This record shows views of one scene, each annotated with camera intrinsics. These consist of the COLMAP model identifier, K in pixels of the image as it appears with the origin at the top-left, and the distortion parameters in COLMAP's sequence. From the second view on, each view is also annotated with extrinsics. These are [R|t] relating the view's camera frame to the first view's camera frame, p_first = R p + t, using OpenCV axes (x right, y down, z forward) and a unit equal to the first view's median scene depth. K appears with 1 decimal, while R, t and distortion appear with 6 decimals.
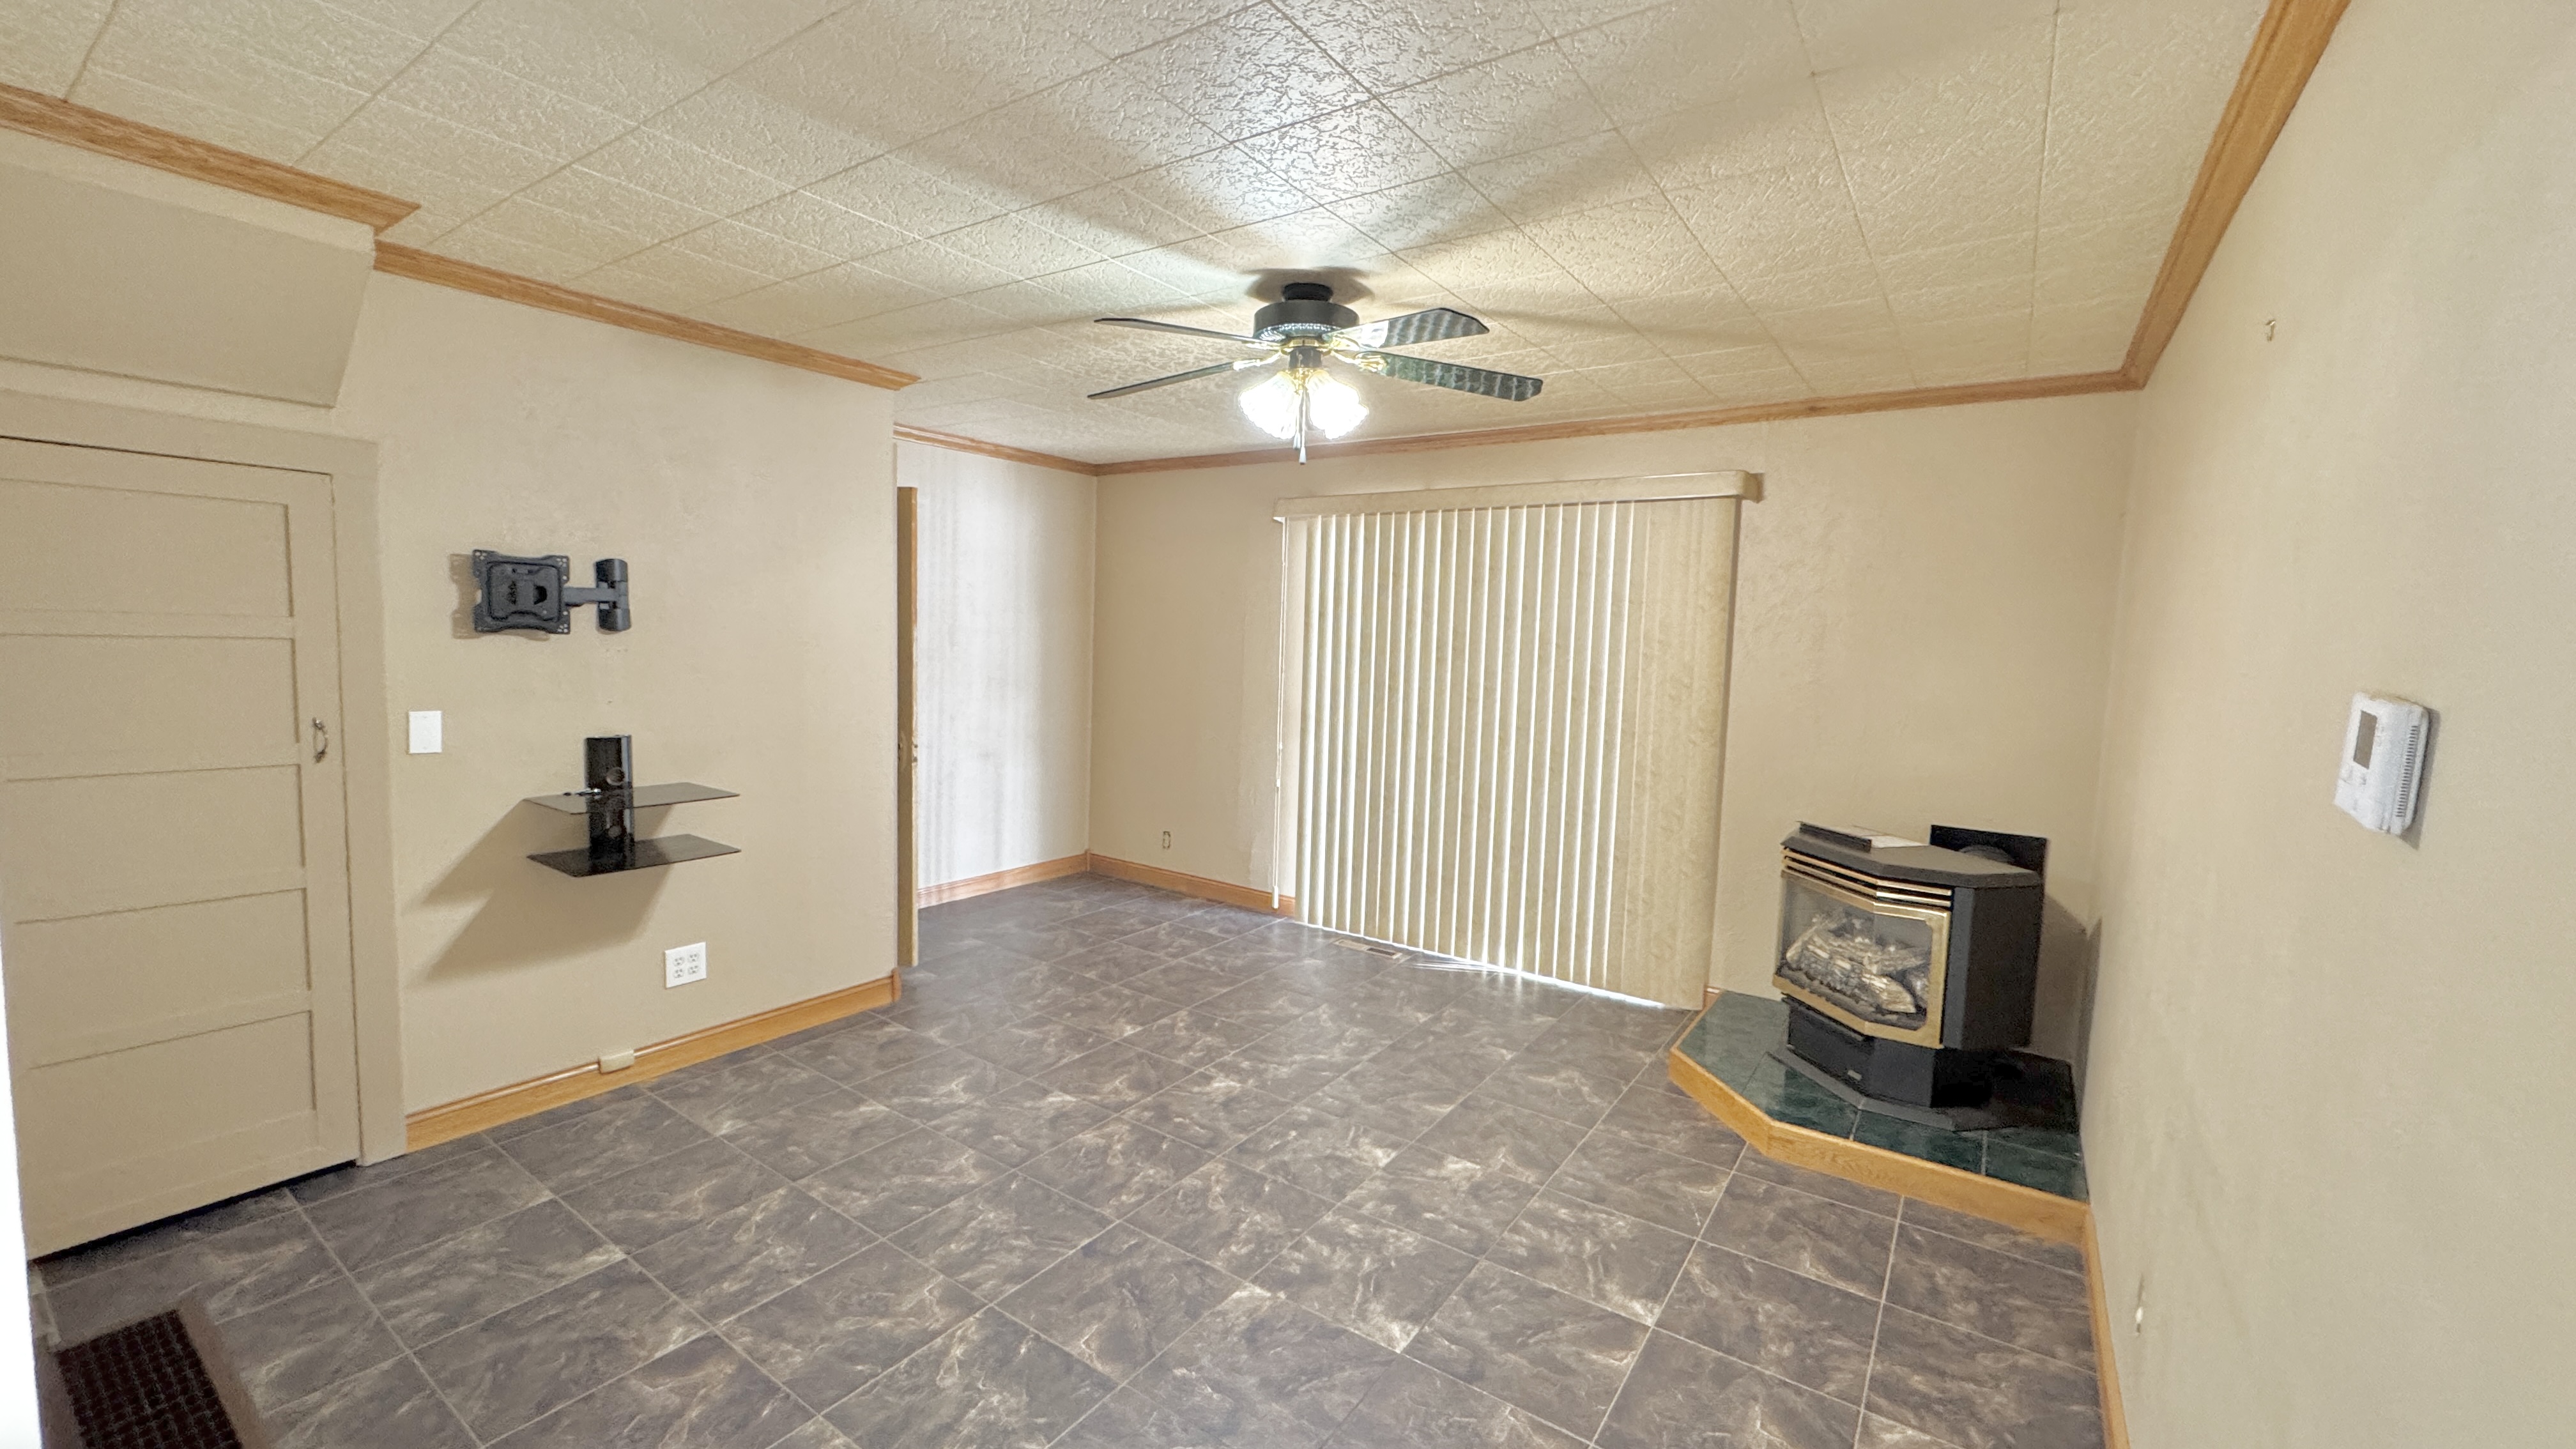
lens RADIAL K [[1023.6, 0, 1284.9], [0, 1023.6, 722.1], [0, 0, 1]] dist [-0.002986, 0.000445]
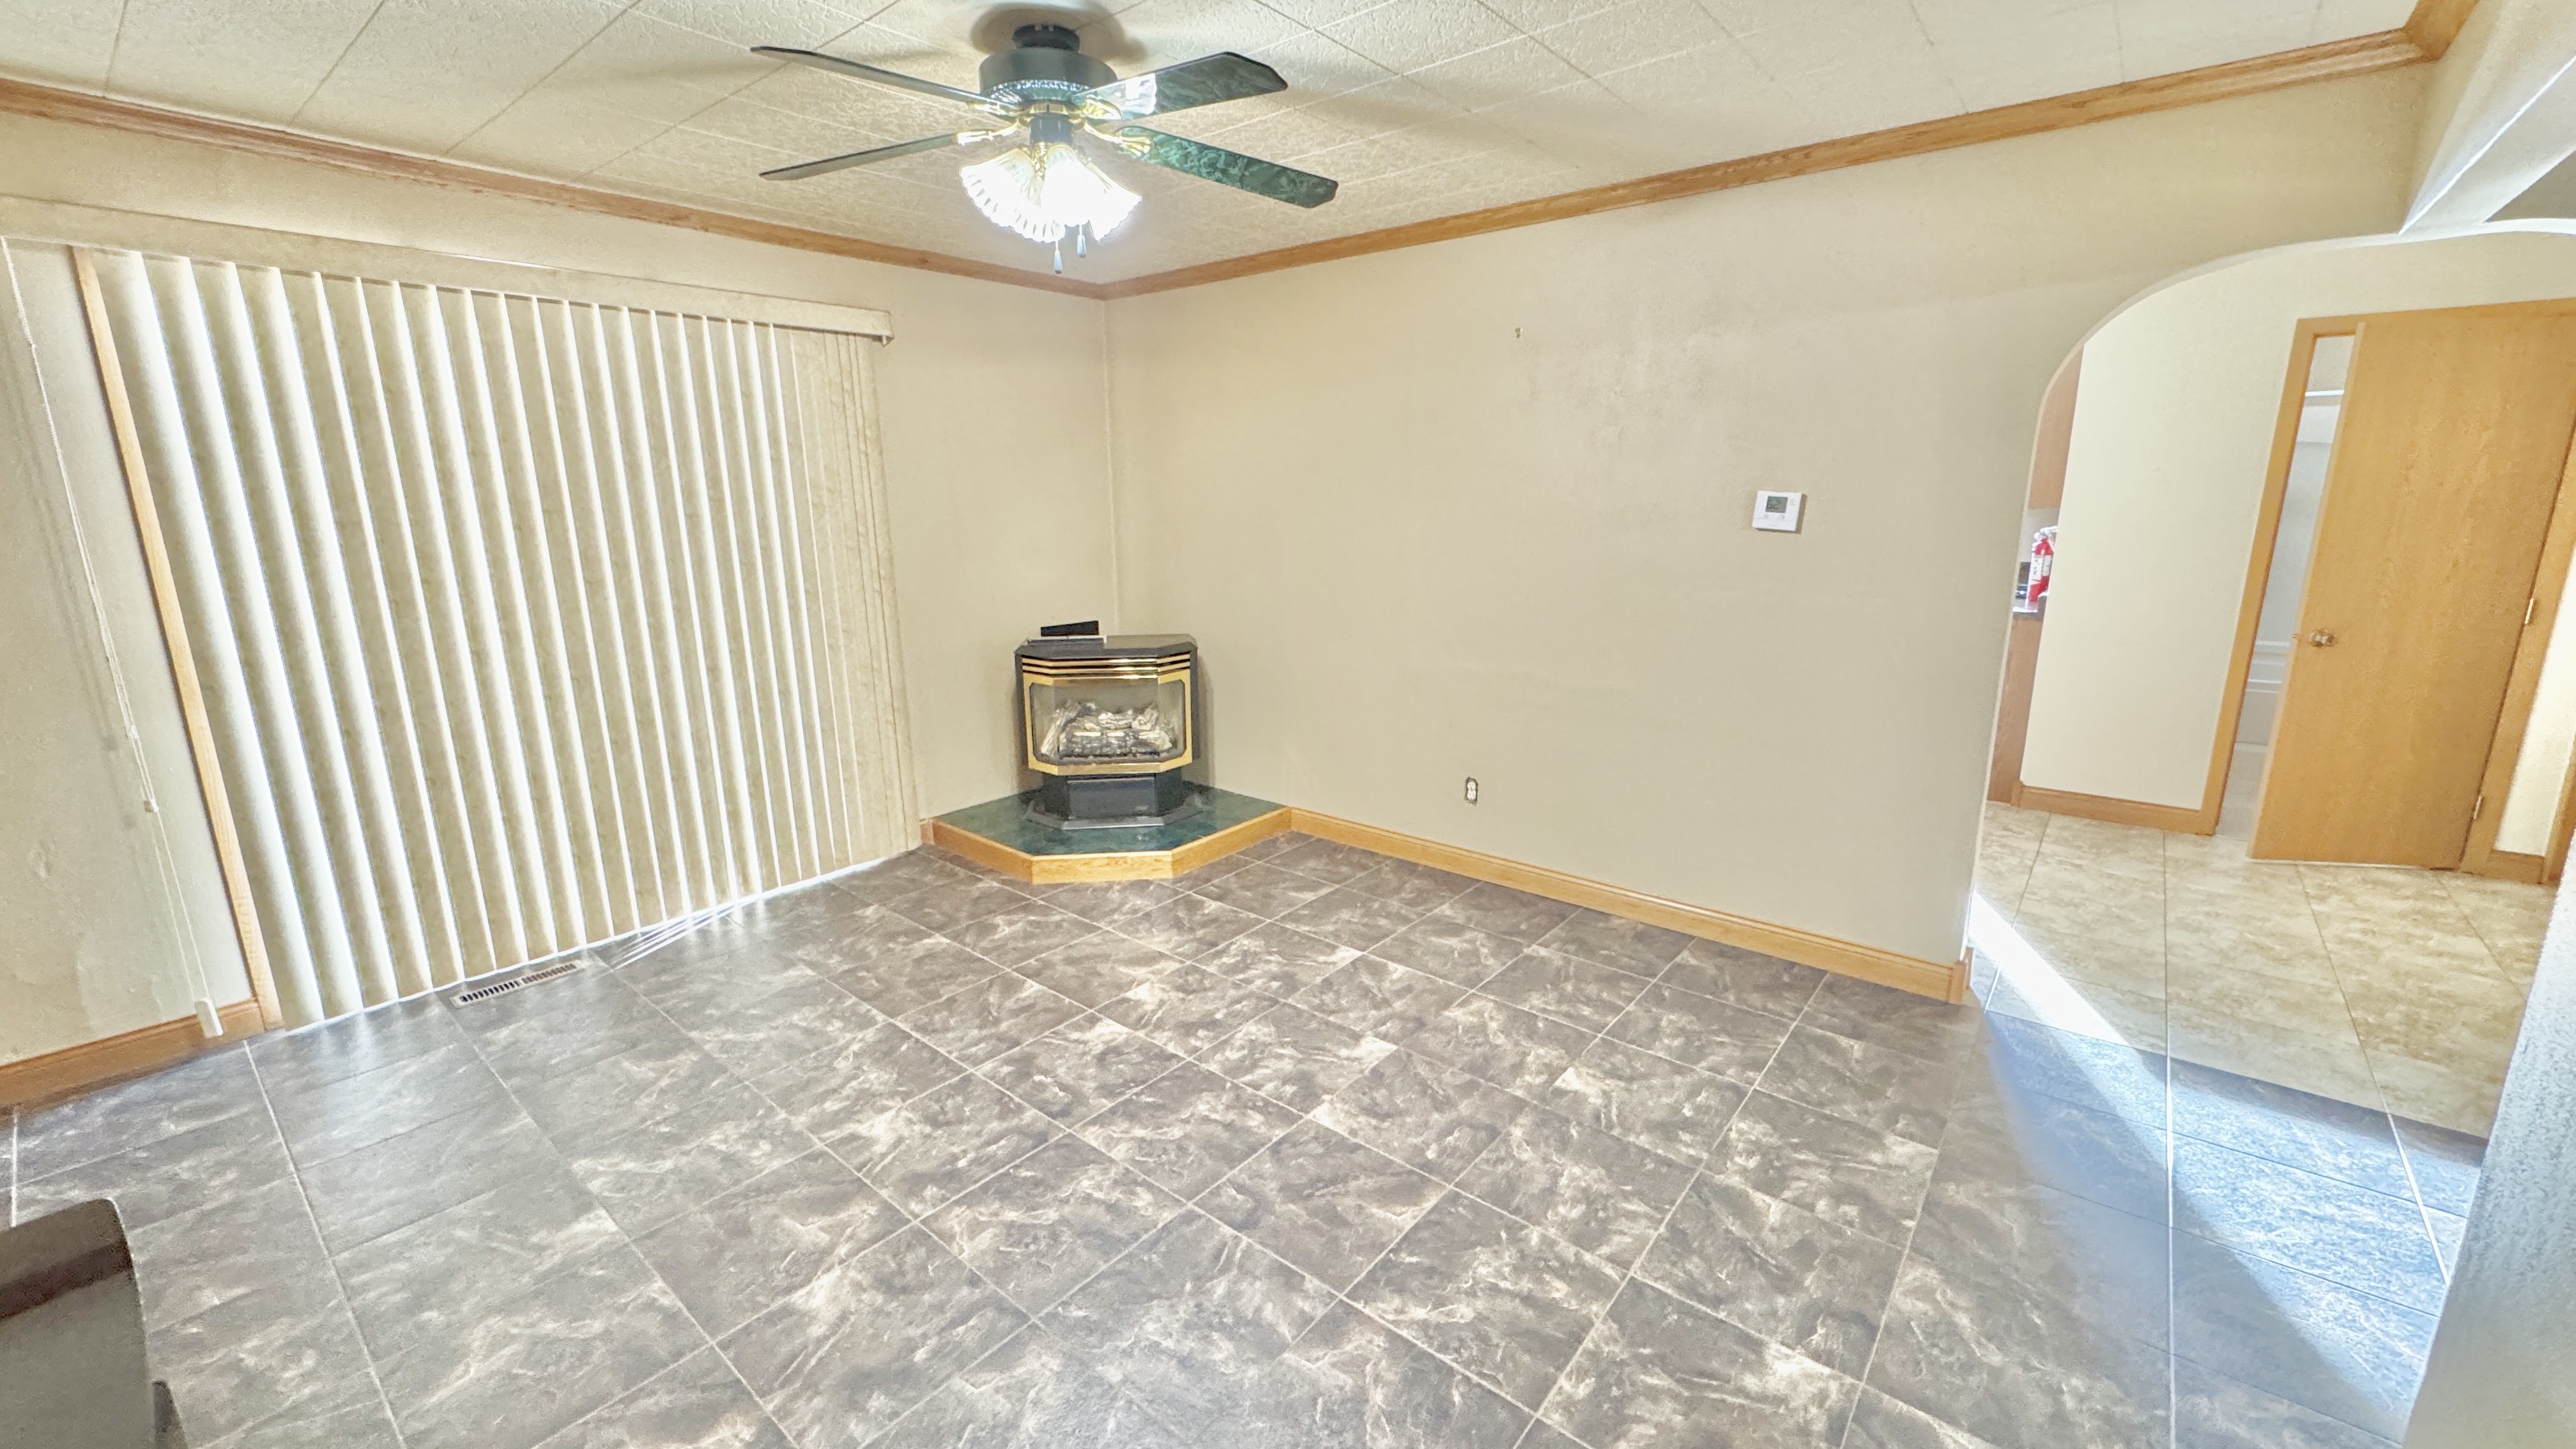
lens RADIAL K [[1023.6, 0, 1286.9], [0, 1023.6, 721.9], [0, 0, 1]] dist [-0.002986, 0.000445]
pose [[0.080730, -0.249455, 0.965015, -0.774763], [0.097039, 0.965543, 0.241474, -0.082760], [-0.992001, 0.074150, 0.102156, 0.715667]]
